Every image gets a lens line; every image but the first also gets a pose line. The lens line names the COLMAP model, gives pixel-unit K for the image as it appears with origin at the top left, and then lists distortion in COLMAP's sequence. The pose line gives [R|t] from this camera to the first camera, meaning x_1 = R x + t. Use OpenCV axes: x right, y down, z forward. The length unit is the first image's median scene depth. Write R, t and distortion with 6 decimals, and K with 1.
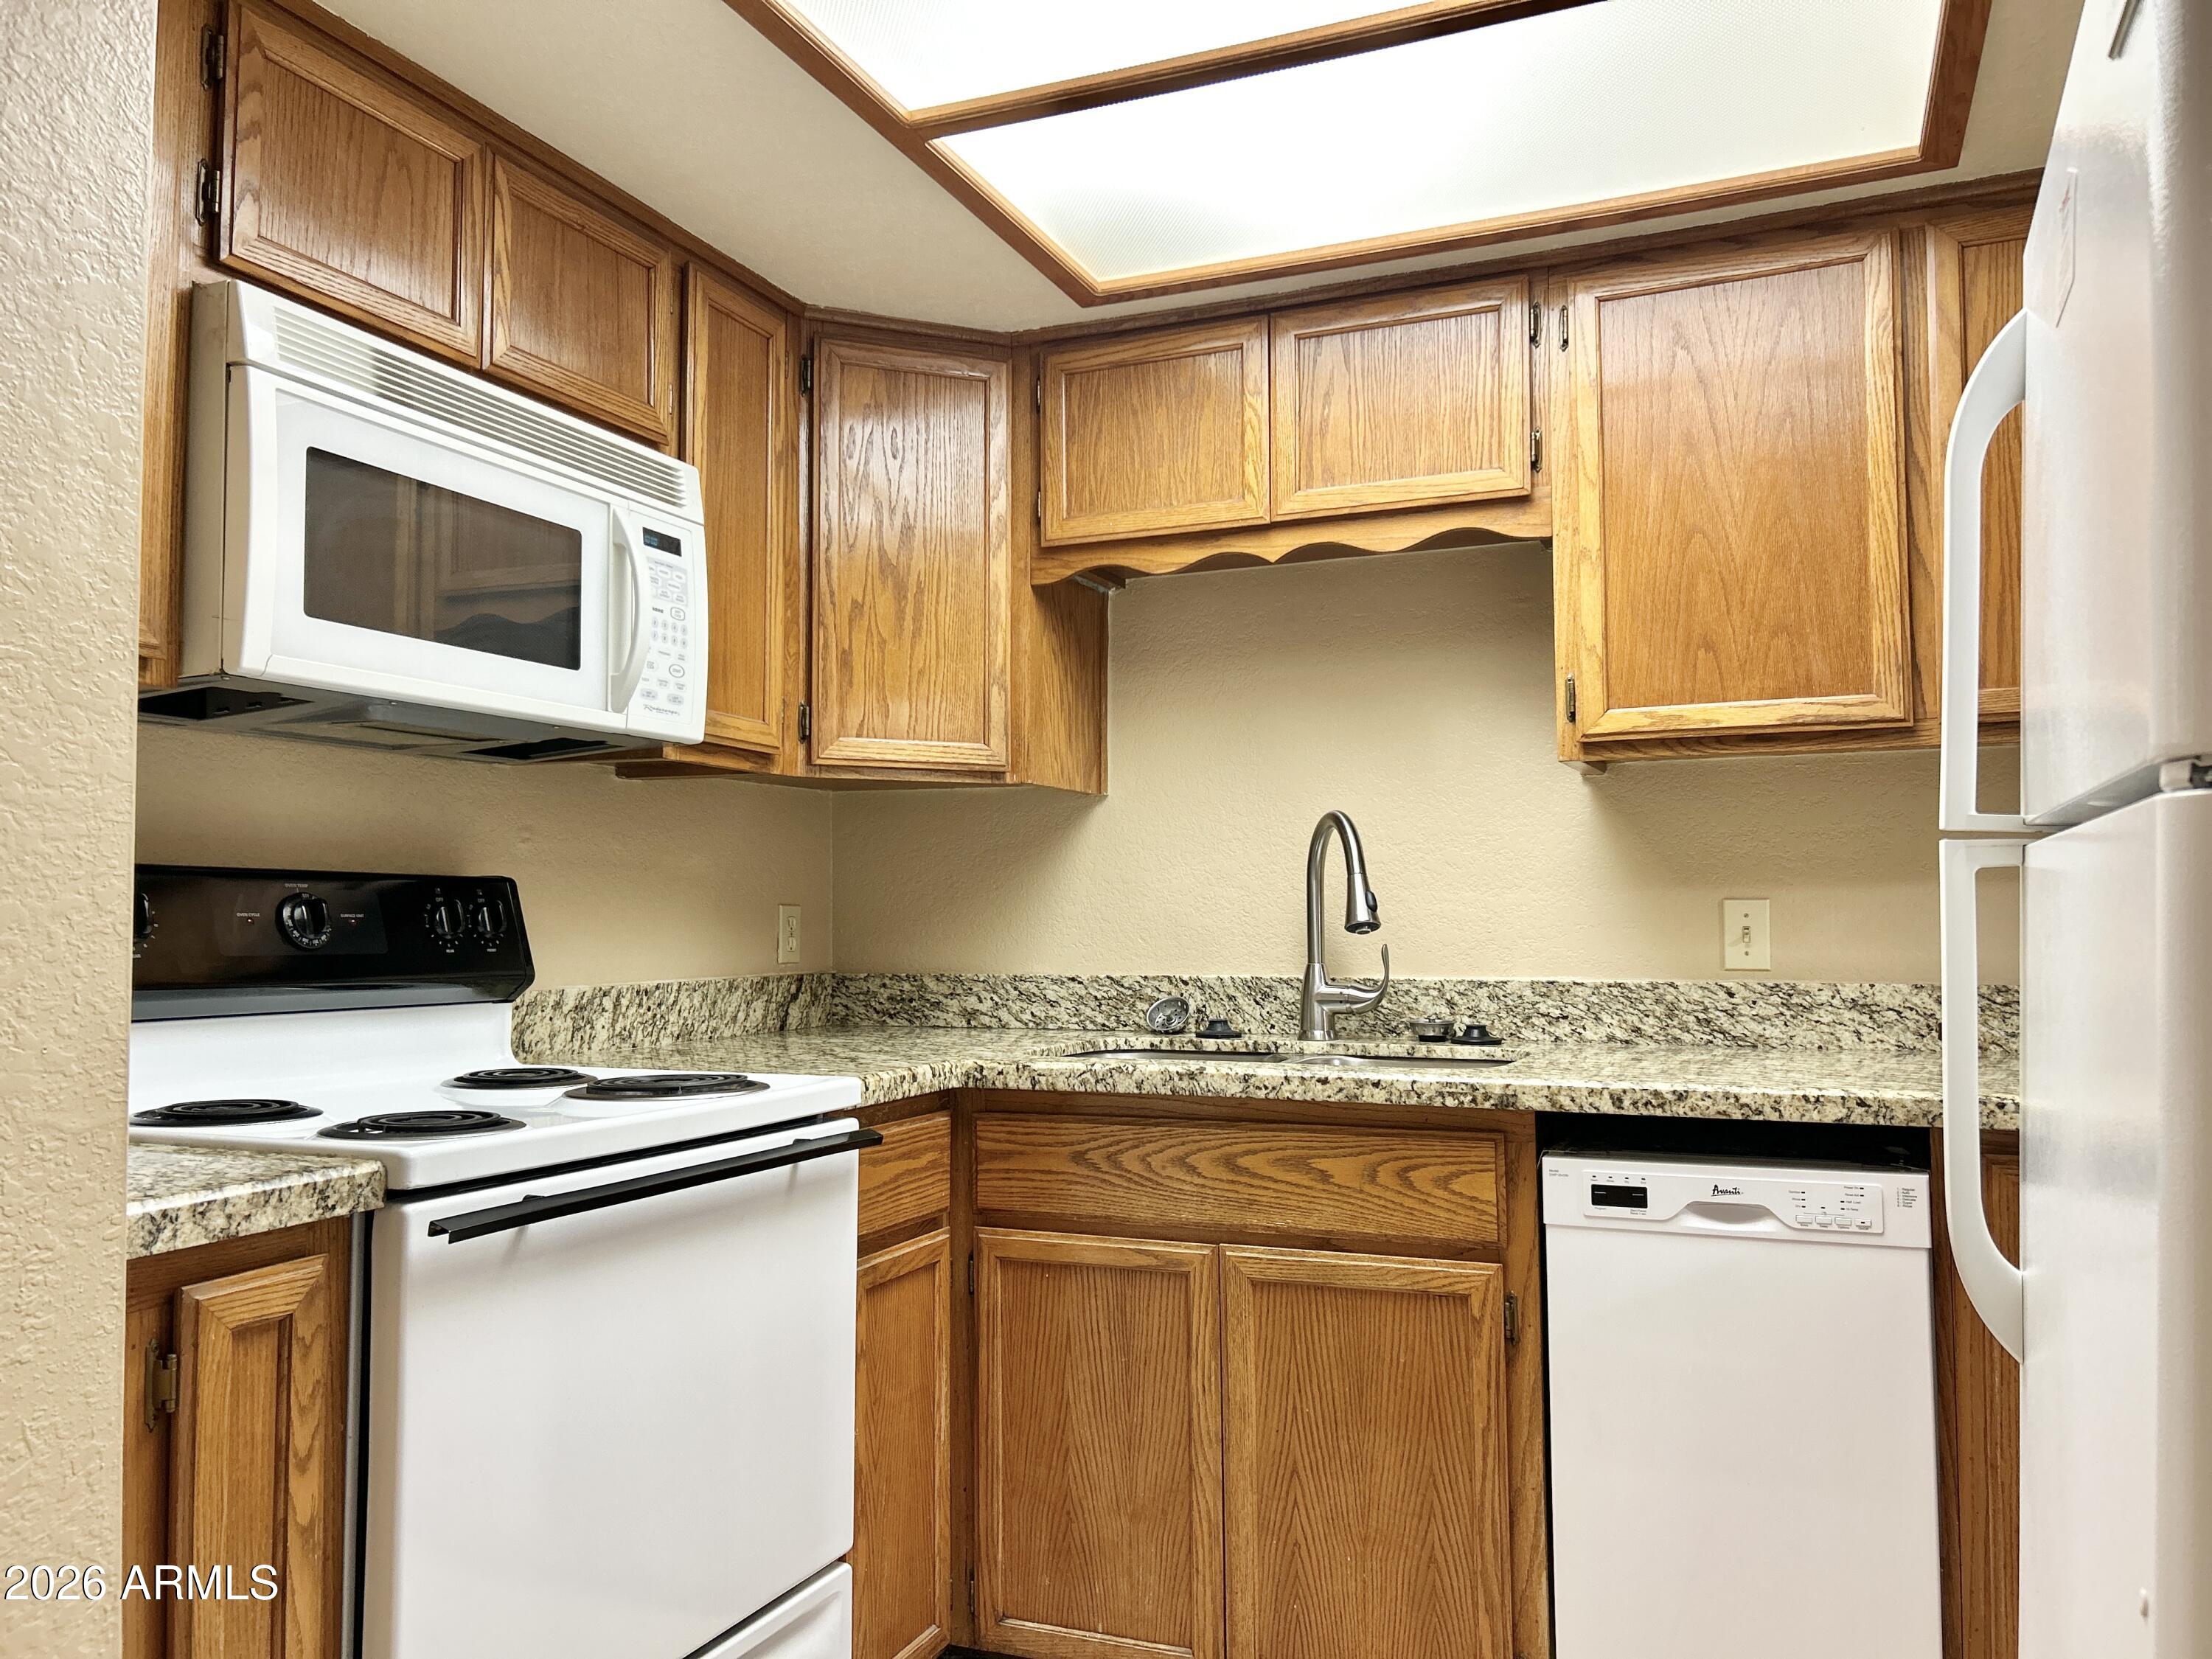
lens RADIAL K [[1688.3, 0, 1106.0], [0, 1688.3, 829.5], [0, 0, 1]] dist [0.084009, -0.123244]
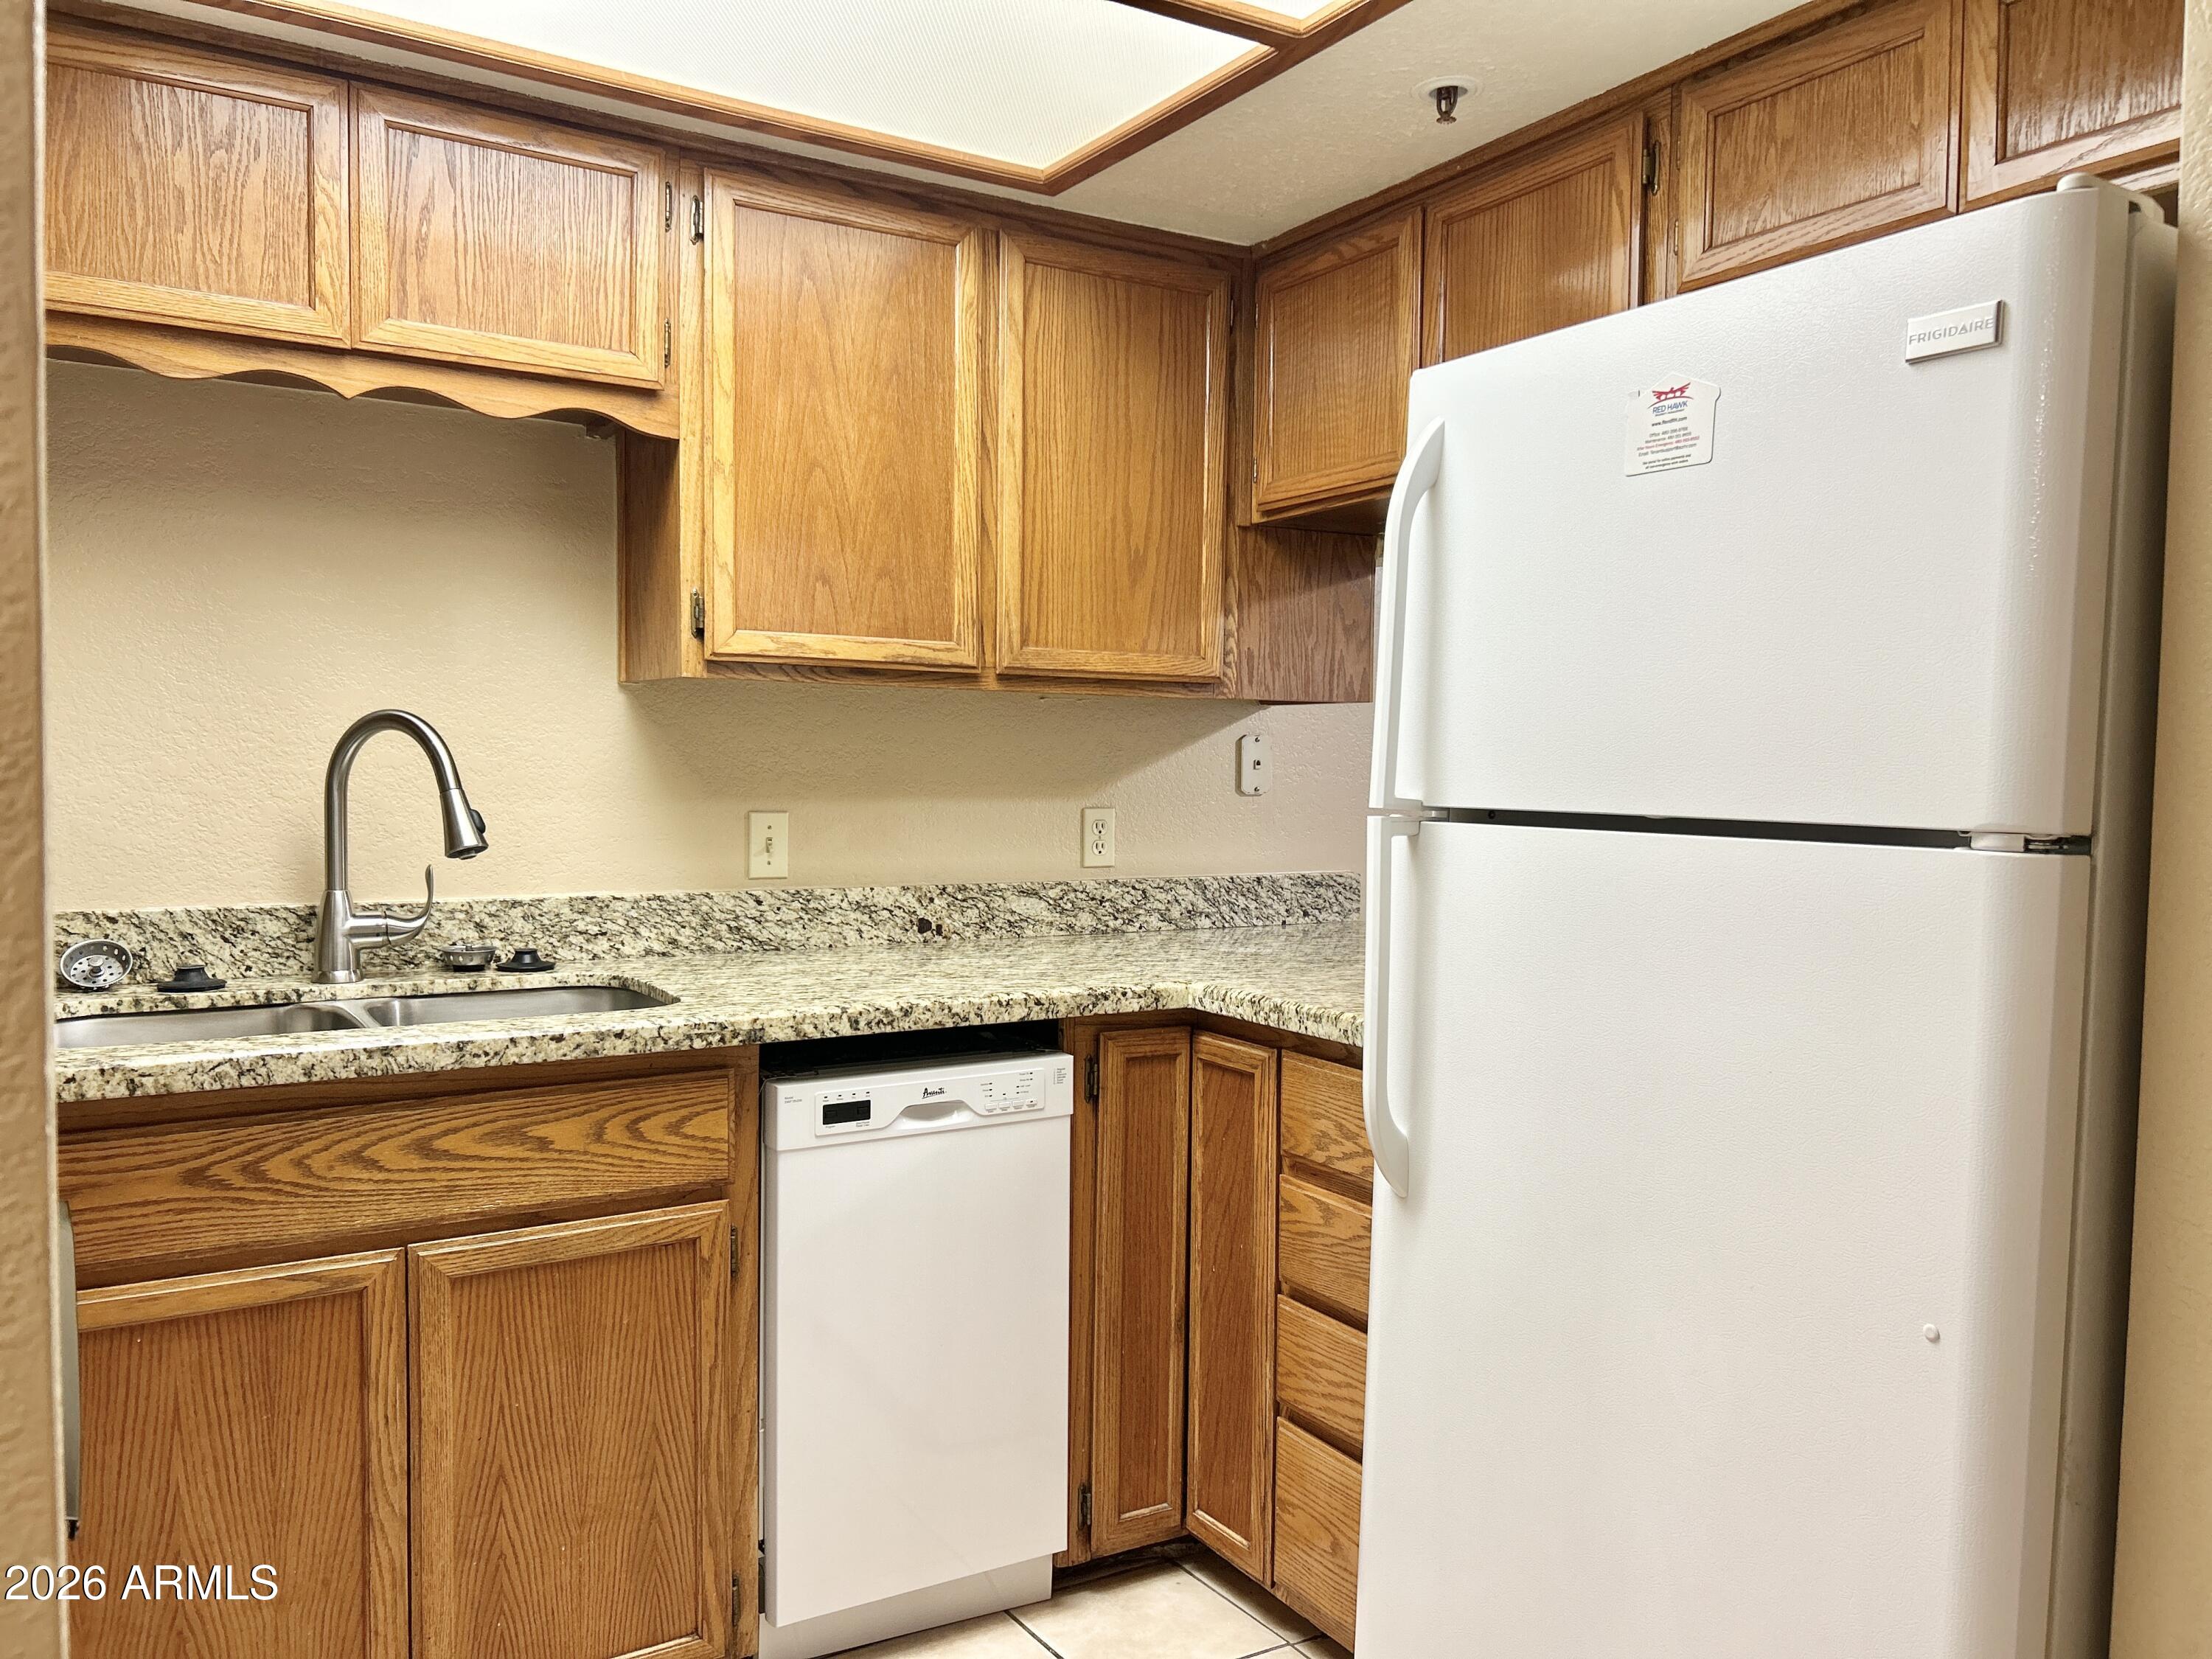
lens RADIAL K [[1644.0, 0, 1106.4], [0, 1644.0, 841.6], [0, 0, 1]] dist [0.092719, -0.125171]
pose [[0.580229, -0.024800, 0.814076, -0.390166], [-0.057298, 0.995817, 0.071175, -0.030011], [-0.812436, -0.087943, 0.576381, 0.266925]]
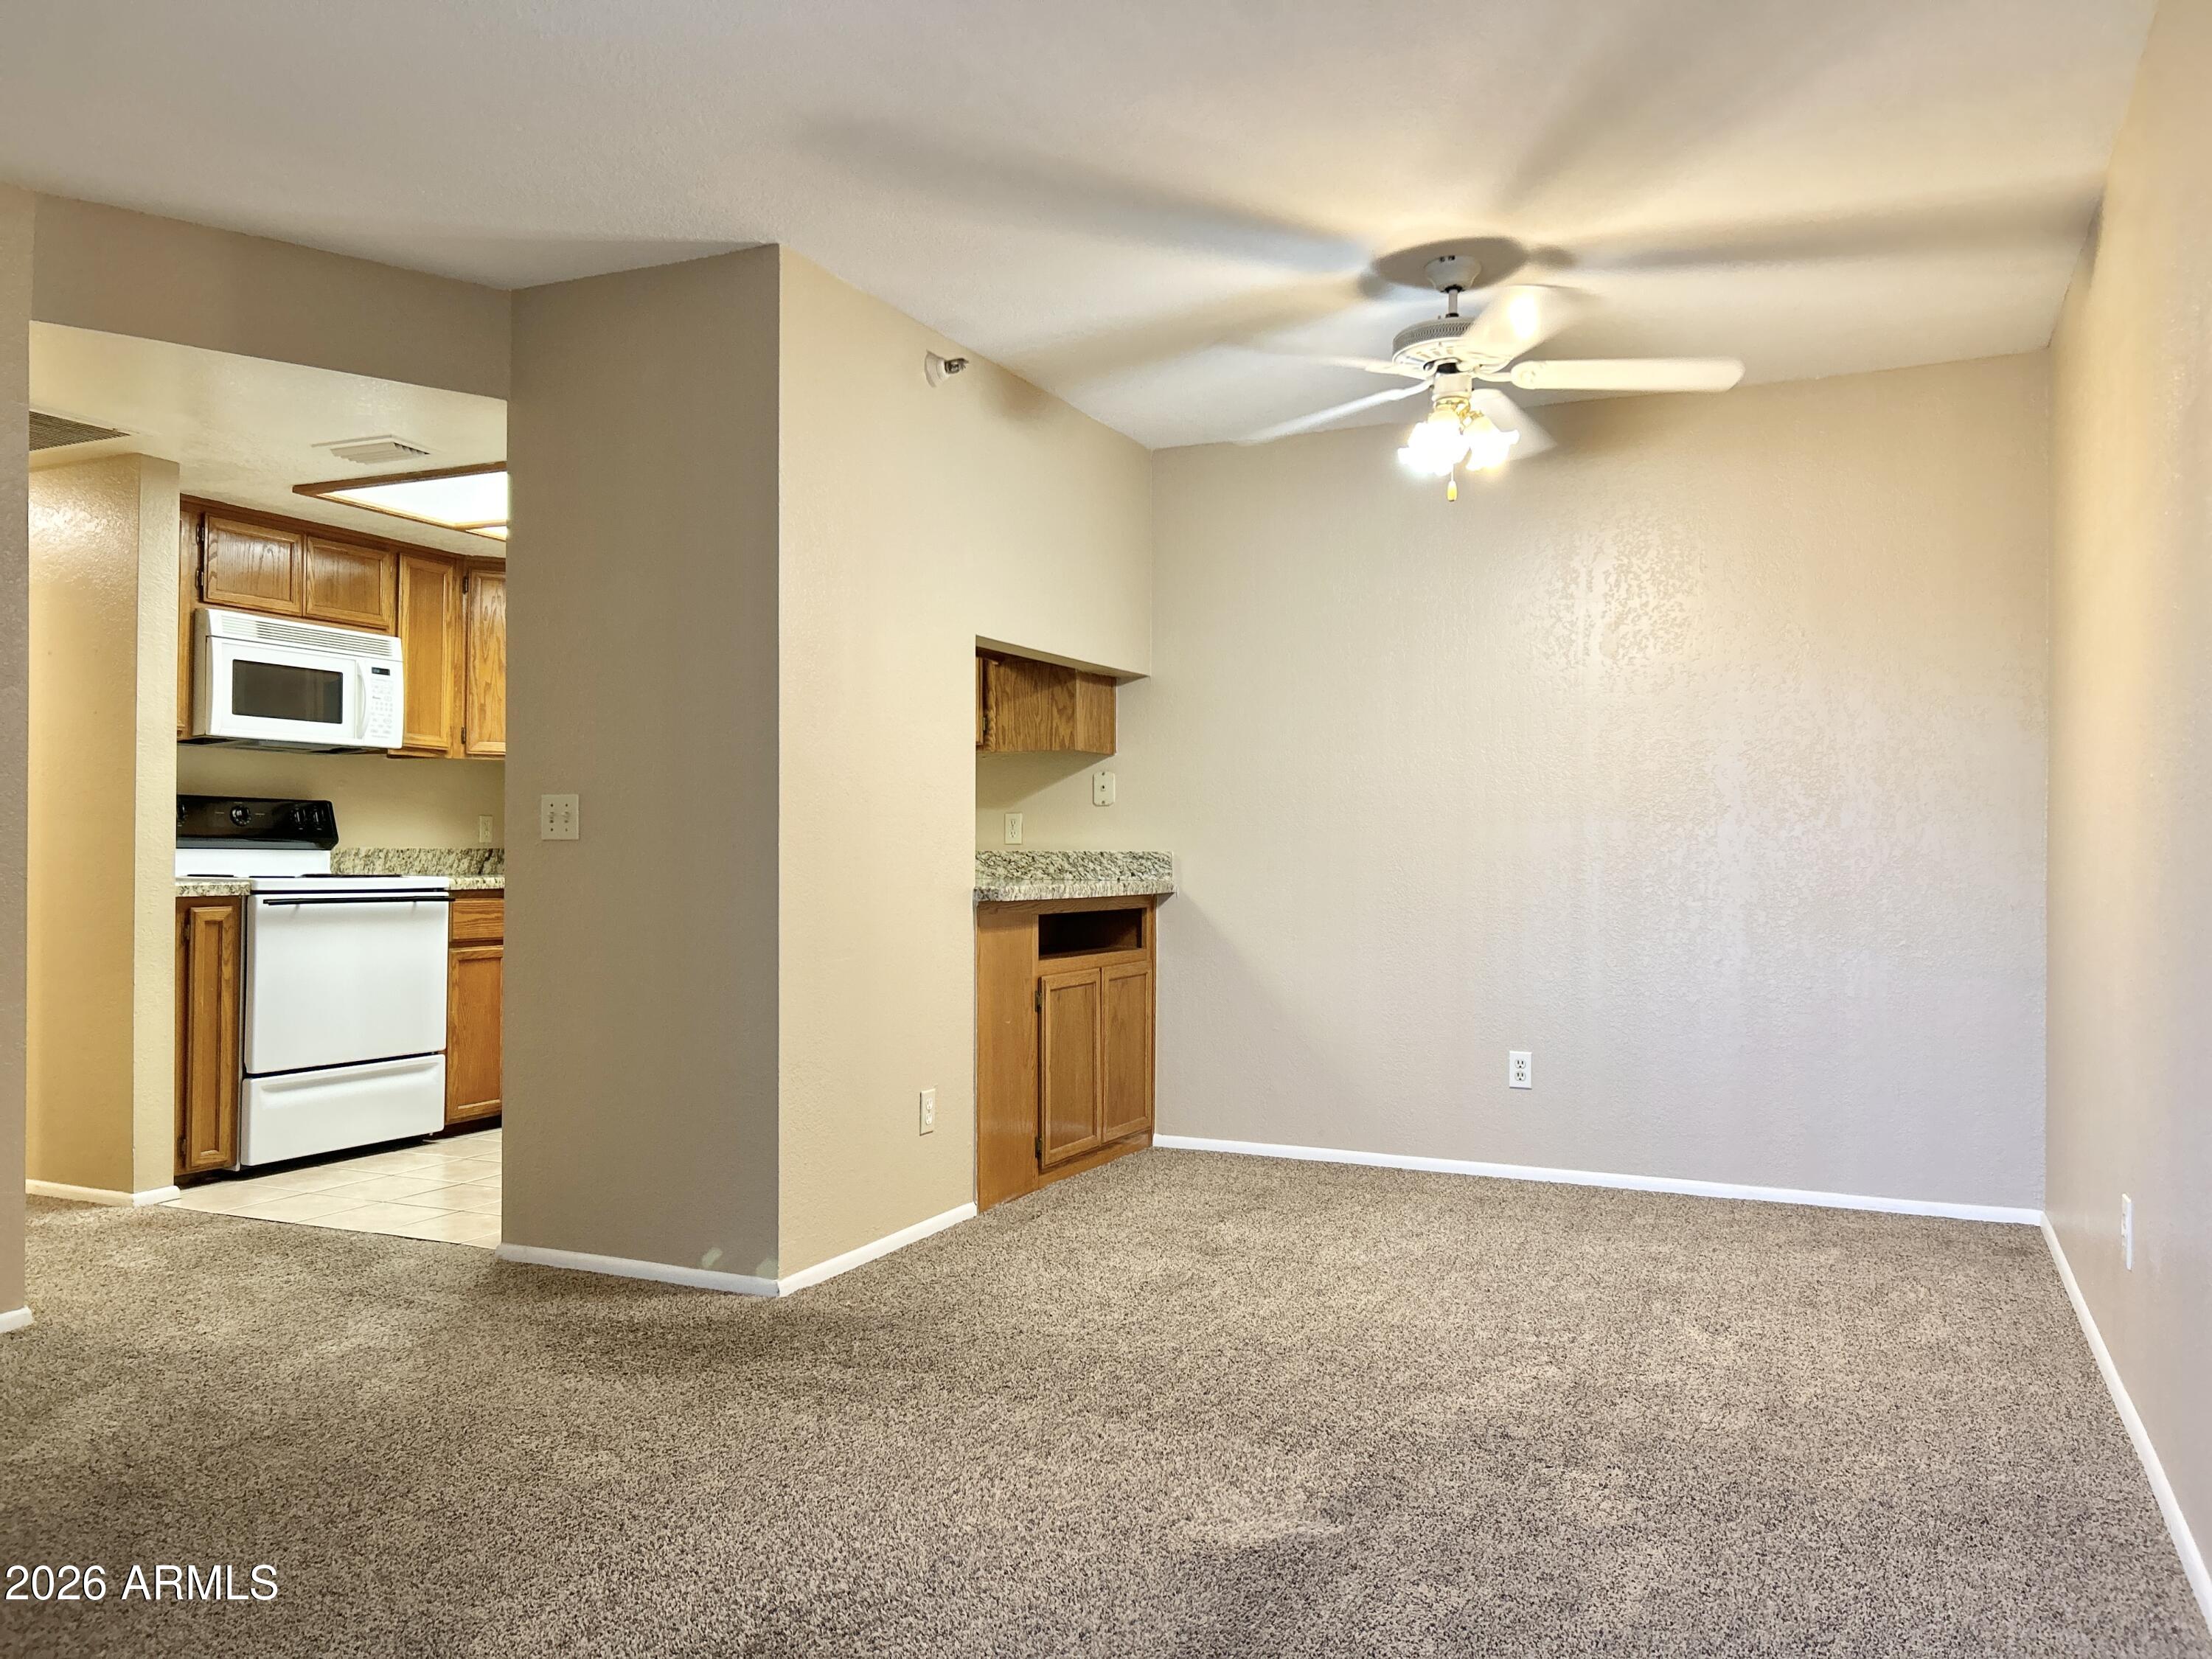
lens RADIAL K [[1669.2, 0, 1106.0], [0, 1669.2, 829.5], [0, 0, 1]] dist [0.010307, 0.003212]
pose [[0.999715, 0.008919, -0.022156, 0.897583], [-0.008027, 0.999167, 0.040017, -0.039820], [0.022495, -0.039828, 0.998953, -1.519117]]
